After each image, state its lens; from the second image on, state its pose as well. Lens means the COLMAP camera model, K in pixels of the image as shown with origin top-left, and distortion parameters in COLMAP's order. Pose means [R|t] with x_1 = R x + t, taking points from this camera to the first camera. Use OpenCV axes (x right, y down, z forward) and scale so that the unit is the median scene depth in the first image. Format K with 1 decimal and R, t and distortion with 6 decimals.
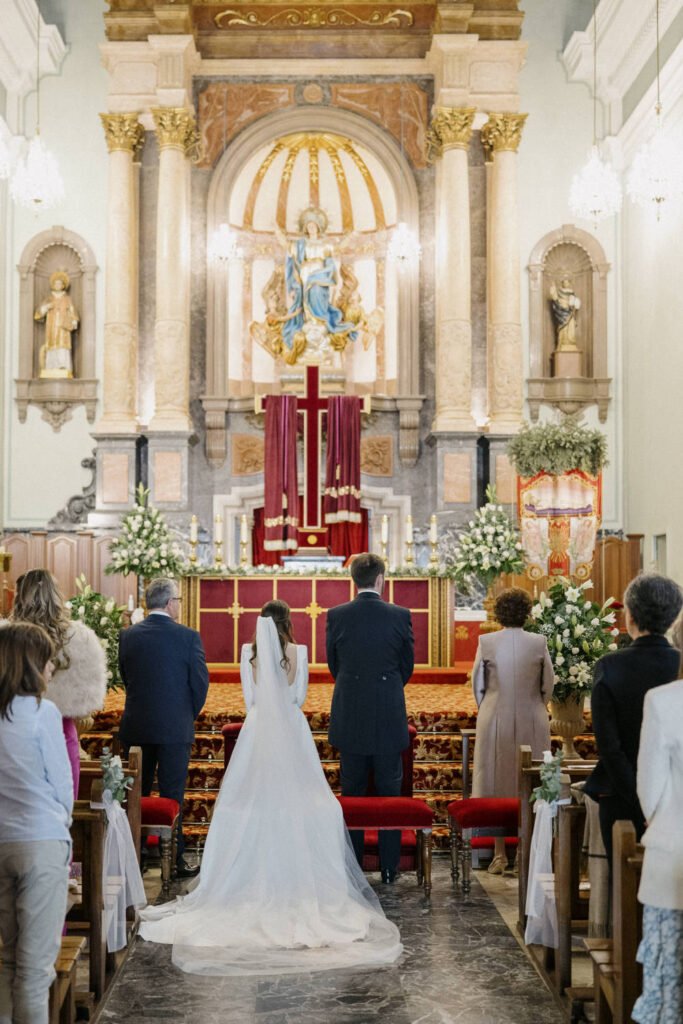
lens RADIAL K [[1375.0, 0, 296.3], [0, 1375.0, 538.3], [0, 0, 1]] dist [-0.009495, 0.008874]
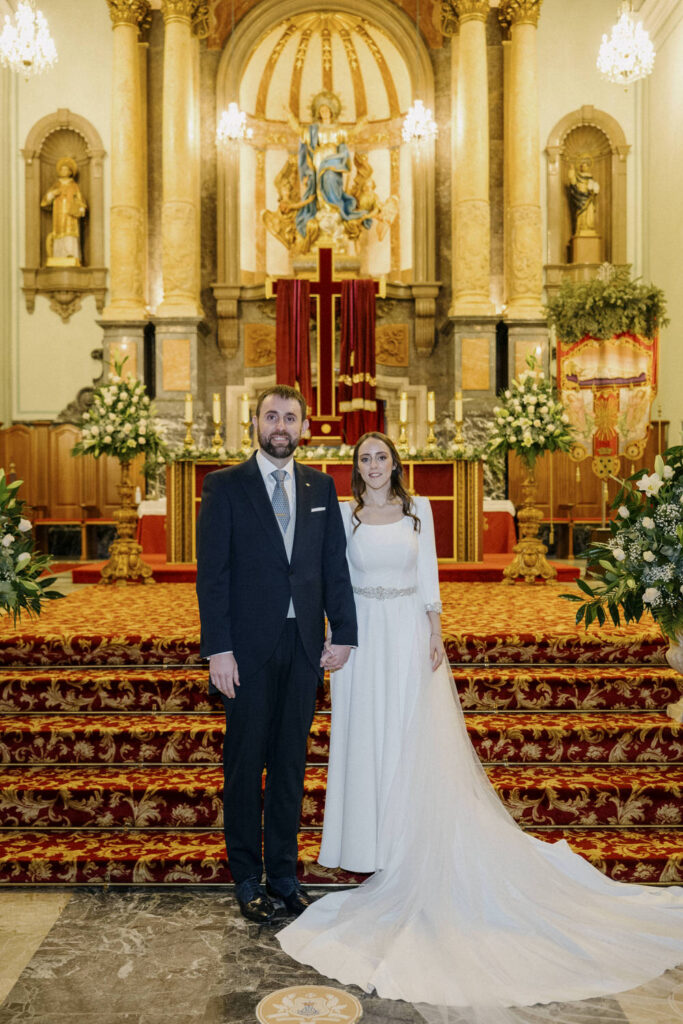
lens RADIAL K [[1057.4, 0, 341.5], [0, 1057.4, 512.0], [0, 0, 1]] dist [-0.005761, -0.007914]
pose [[0.999865, -0.006883, 0.014922, 0.010290], [0.006068, 0.998523, 0.053998, 0.018167], [-0.015272, -0.053900, 0.998430, 0.239720]]
